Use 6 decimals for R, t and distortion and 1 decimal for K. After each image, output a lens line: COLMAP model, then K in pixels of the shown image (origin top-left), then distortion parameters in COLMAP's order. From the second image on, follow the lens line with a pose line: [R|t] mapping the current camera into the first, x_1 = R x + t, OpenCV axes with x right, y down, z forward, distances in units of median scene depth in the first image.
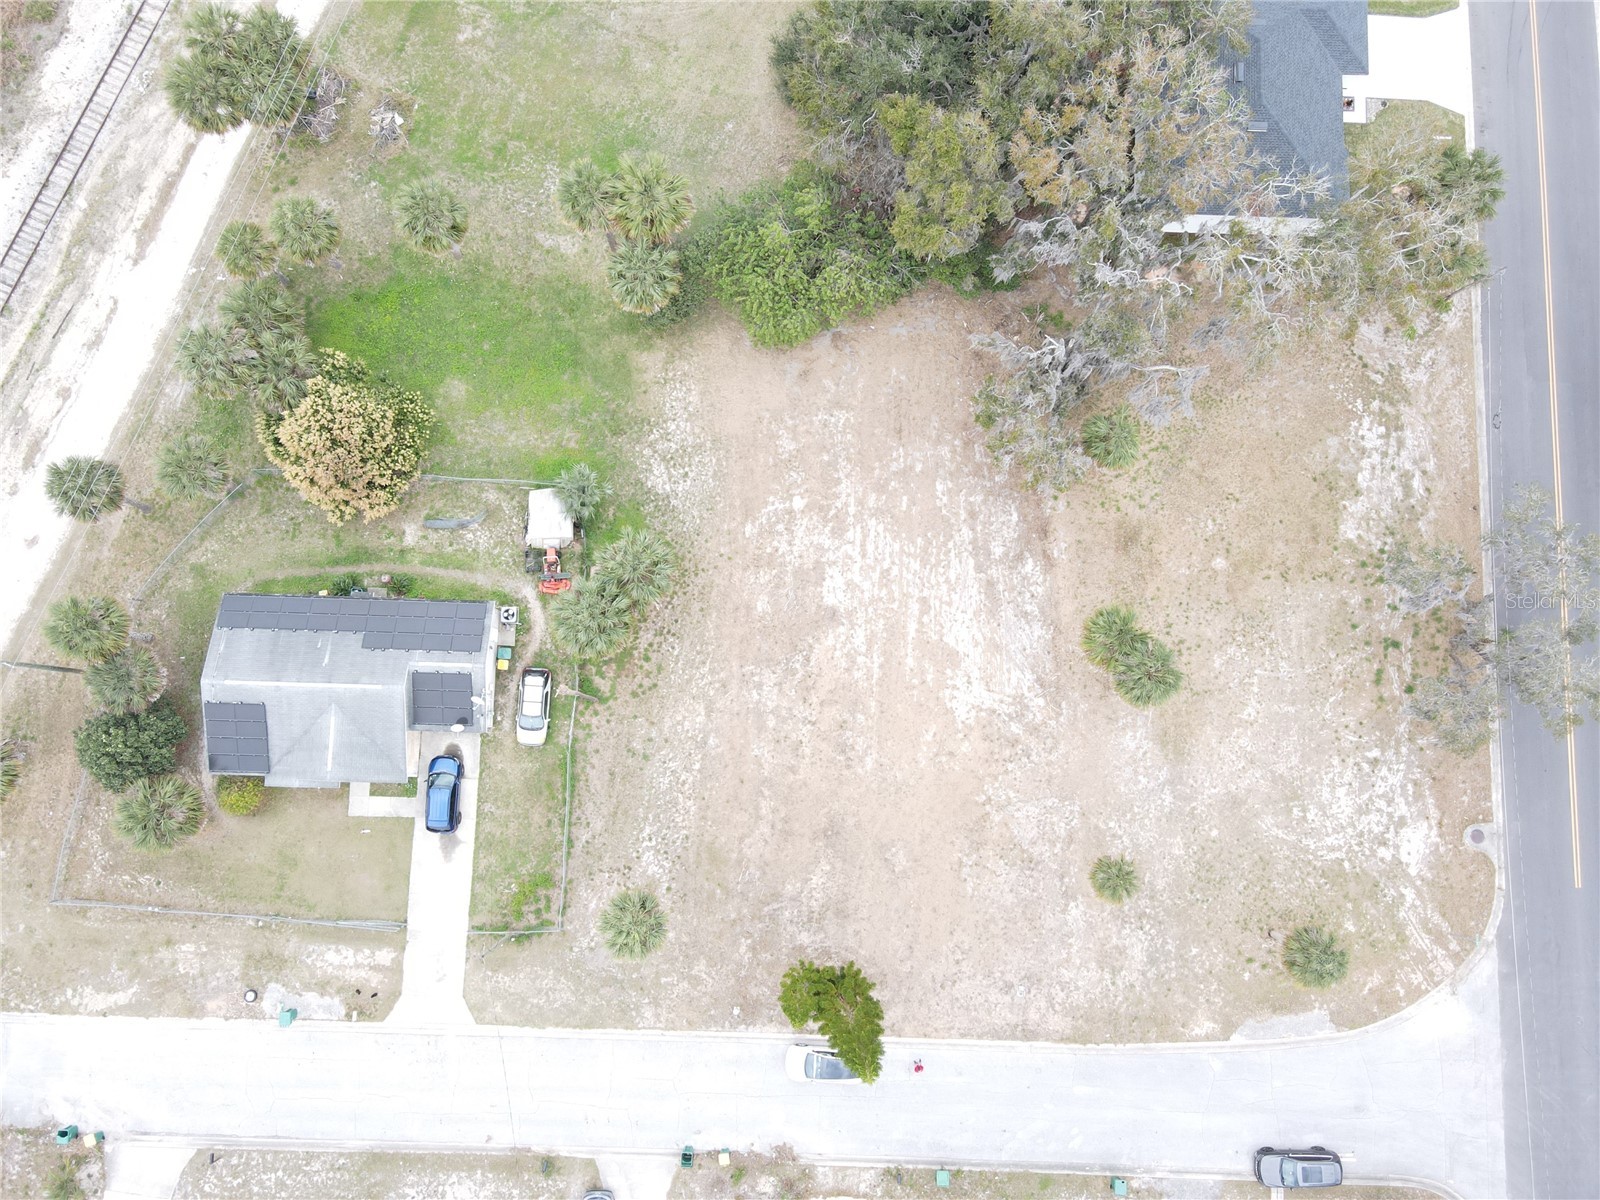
lens RADIAL K [[1177.6, 0, 798.8], [0, 1177.6, 603.7], [0, 0, 1]] dist [-0.000211, 0.023361]
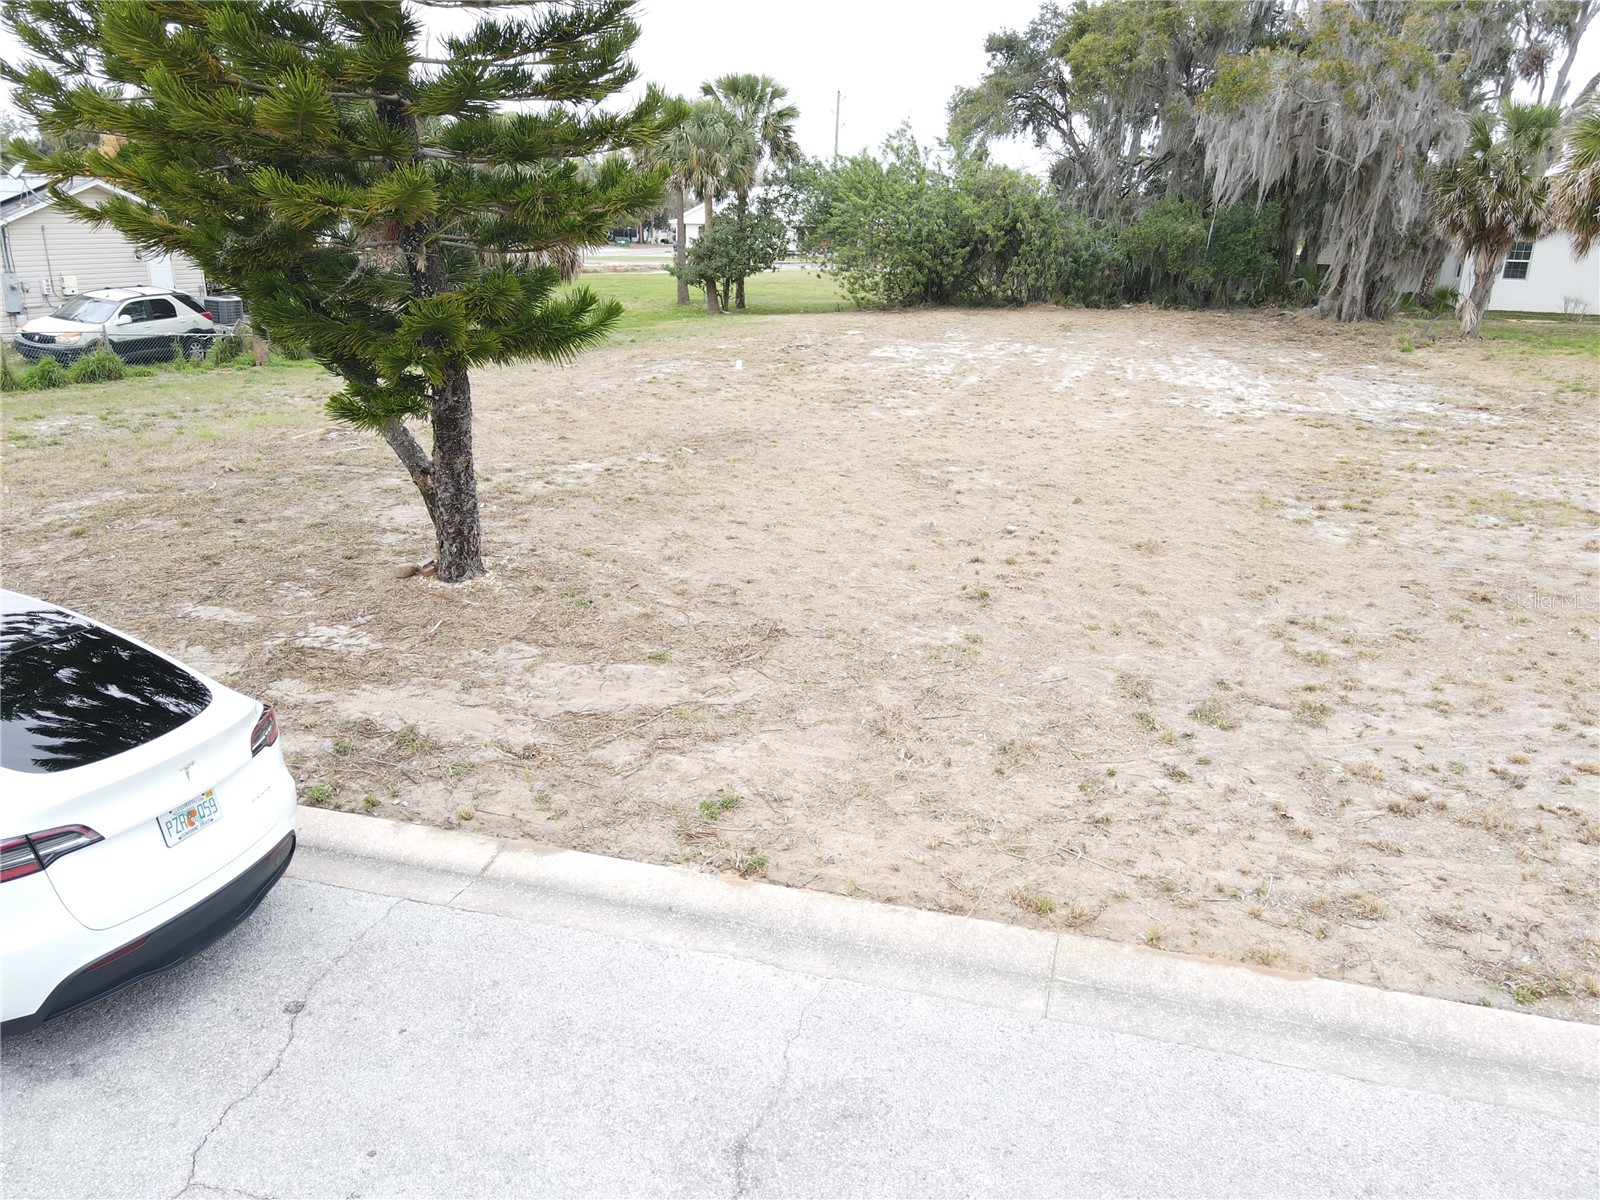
lens RADIAL K [[1177.6, 0, 794.4], [0, 1177.6, 600.2], [0, 0, 1]] dist [-0.000211, 0.023361]
pose [[0.968256, 0.087657, -0.234087, 0.105560], [-0.249393, 0.401881, -0.881076, 0.426556], [0.016842, 0.911487, 0.410985, 0.918903]]
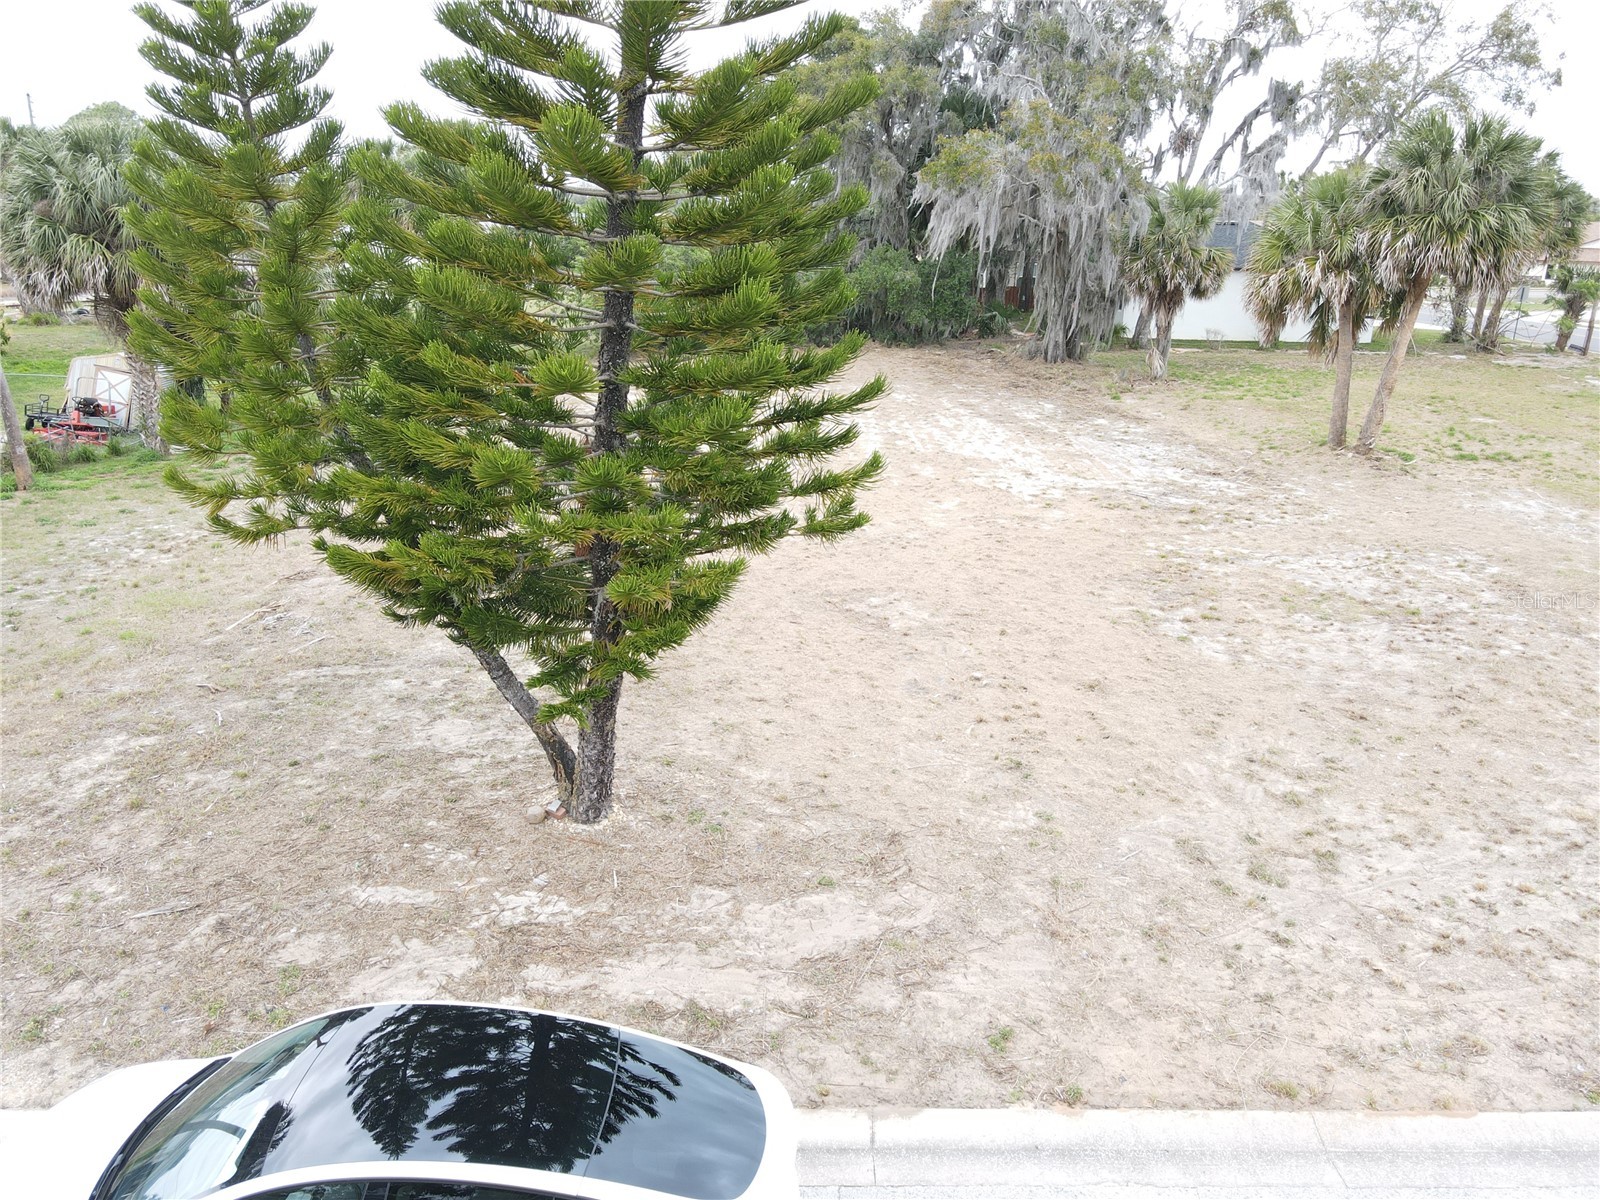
lens RADIAL K [[1177.6, 0, 793.9], [0, 1177.6, 602.1], [0, 0, 1]] dist [-0.000211, 0.023361]
pose [[0.999266, -0.004504, 0.038033, 0.051971], [0.036337, 0.425197, -0.904371, 0.440308], [-0.012098, 0.905089, 0.425049, 0.880832]]
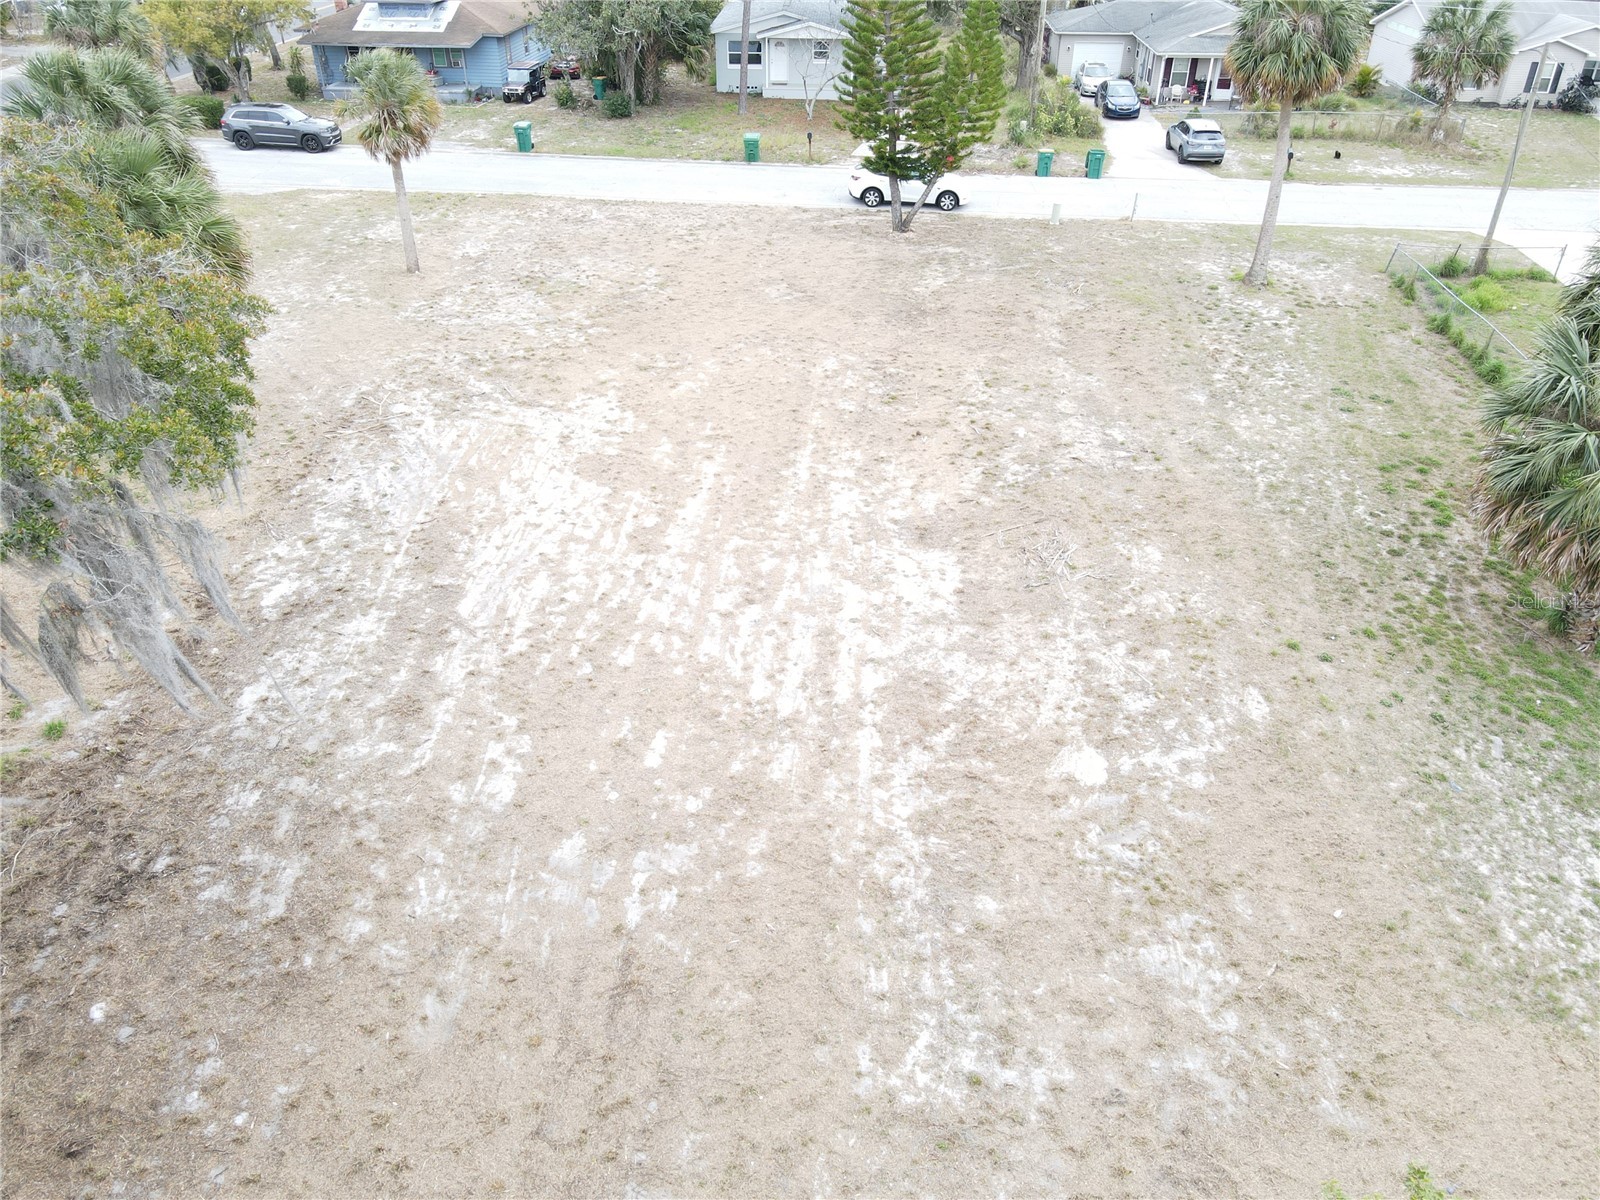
lens RADIAL K [[1177.6, 0, 792.4], [0, 1177.6, 599.8], [0, 0, 1]] dist [-0.000211, 0.023361]
pose [[-0.998516, -0.043857, 0.032291, 0.055689], [0.048370, -0.441658, 0.895879, -0.303157], [-0.025028, 0.896111, 0.443124, 0.882341]]
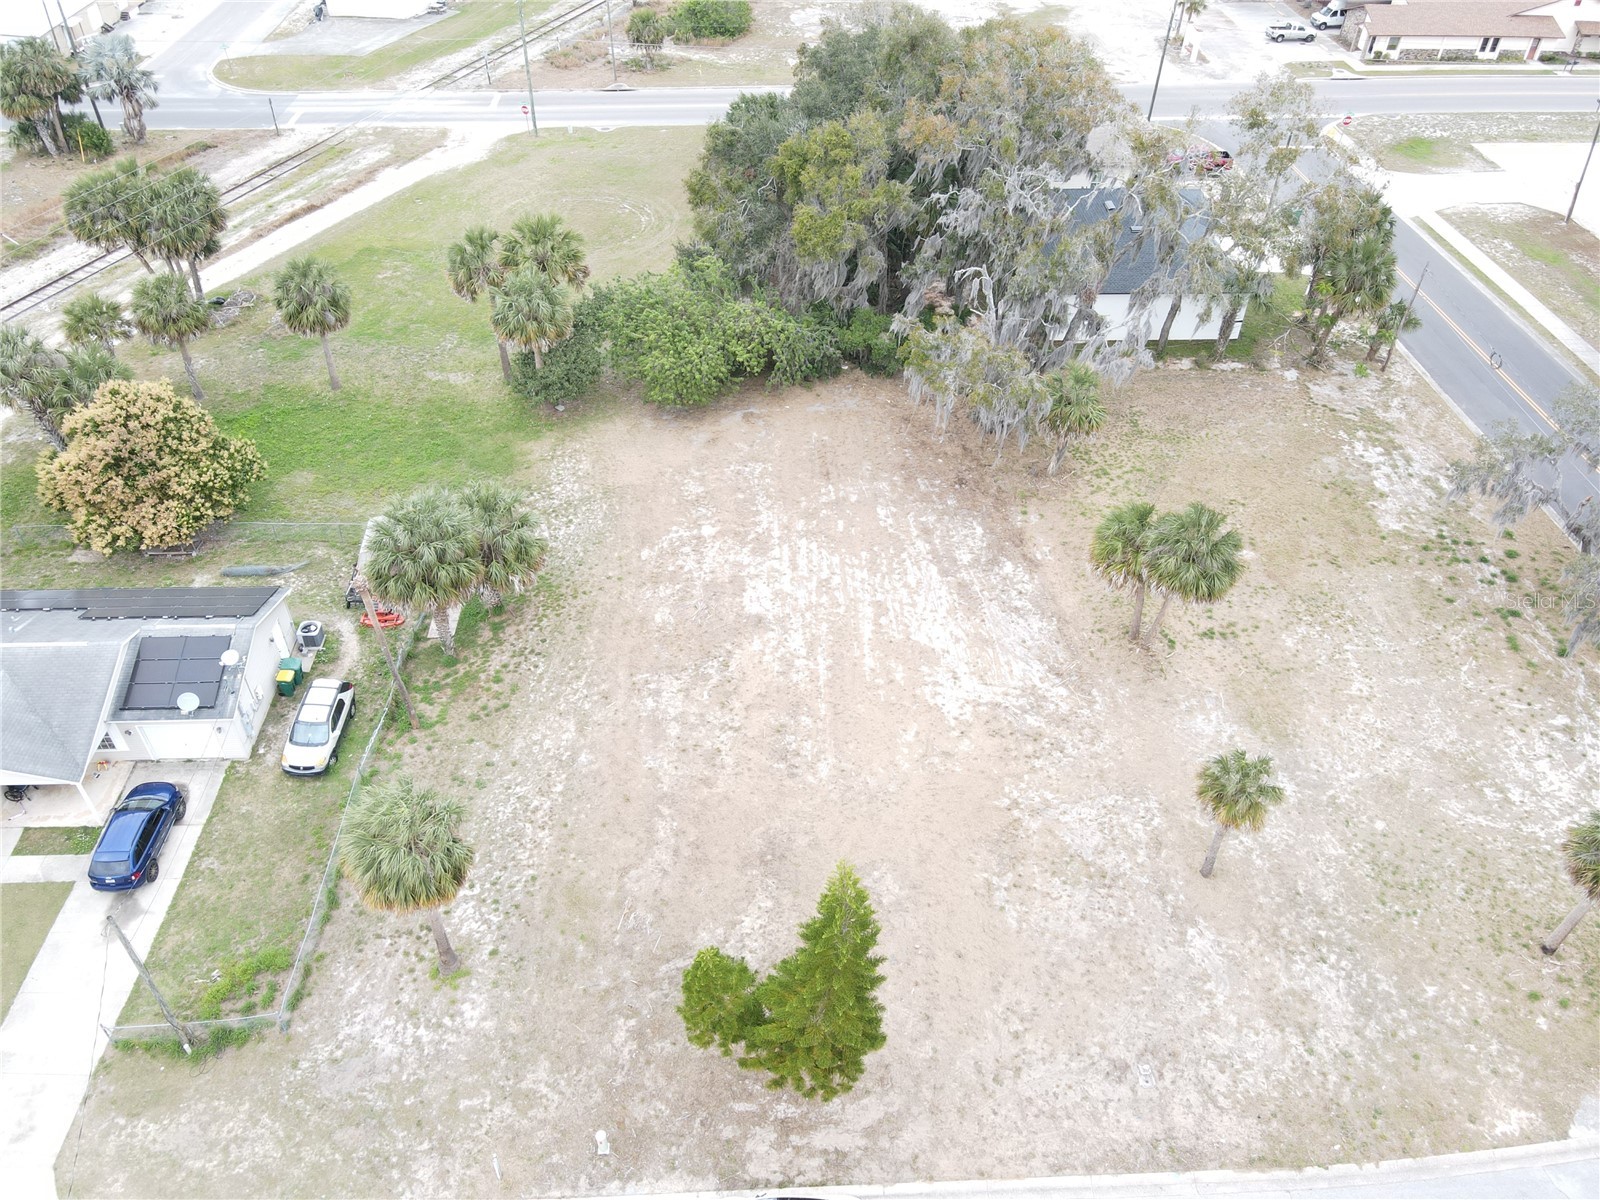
lens RADIAL K [[1177.6, 0, 795.1], [0, 1177.6, 599.0], [0, 0, 1]] dist [-0.000211, 0.023361]
pose [[0.997336, -0.048170, 0.054782, 0.012466], [0.072560, 0.732397, -0.677000, 0.507308], [-0.007511, 0.679172, 0.733941, 0.455328]]
